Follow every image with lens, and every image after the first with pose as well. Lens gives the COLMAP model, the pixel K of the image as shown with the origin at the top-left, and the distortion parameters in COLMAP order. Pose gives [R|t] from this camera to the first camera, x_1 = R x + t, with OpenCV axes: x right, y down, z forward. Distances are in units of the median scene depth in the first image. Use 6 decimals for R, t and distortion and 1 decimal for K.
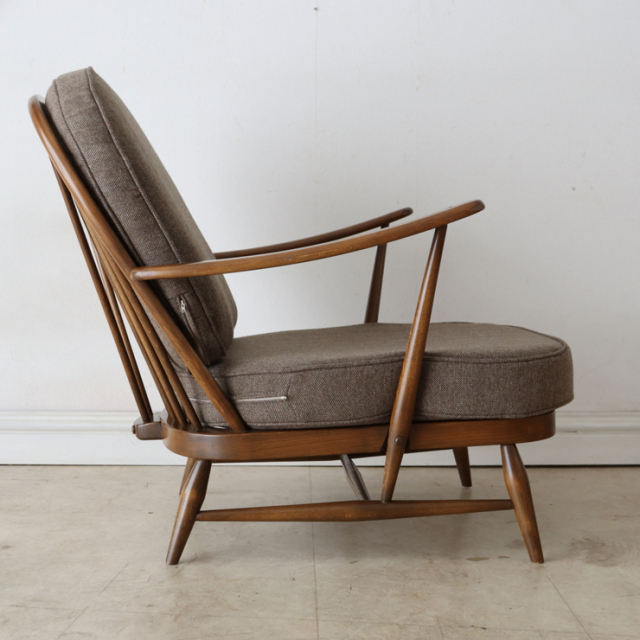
lens RADIAL K [[1128.6, 0, 317.5], [0, 1128.6, 315.5], [0, 0, 1]] dist [-0.030792, 0.000000]
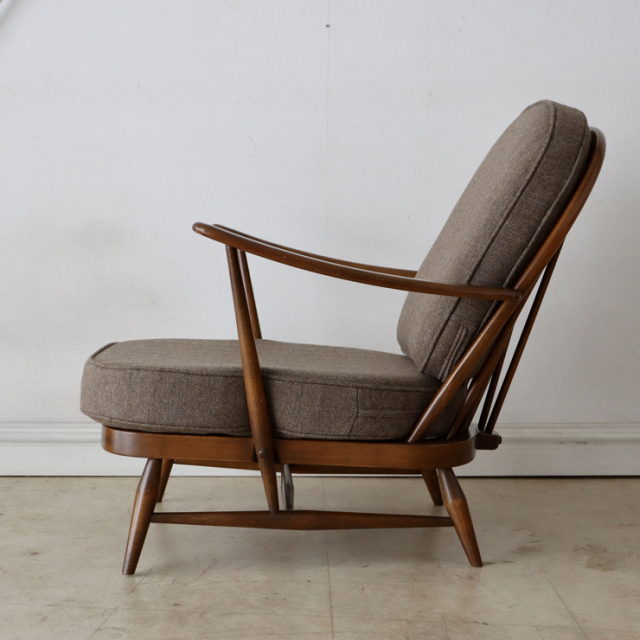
lens RADIAL K [[1239.9, 0, 317.0], [0, 1239.9, 320.7], [0, 0, 1]] dist [0.006455, 0.000000]
pose [[0.999964, -0.002057, -0.008218, -0.003487], [0.002092, 0.999989, 0.004217, -0.016966], [0.008210, -0.004234, 0.999957, -0.168193]]
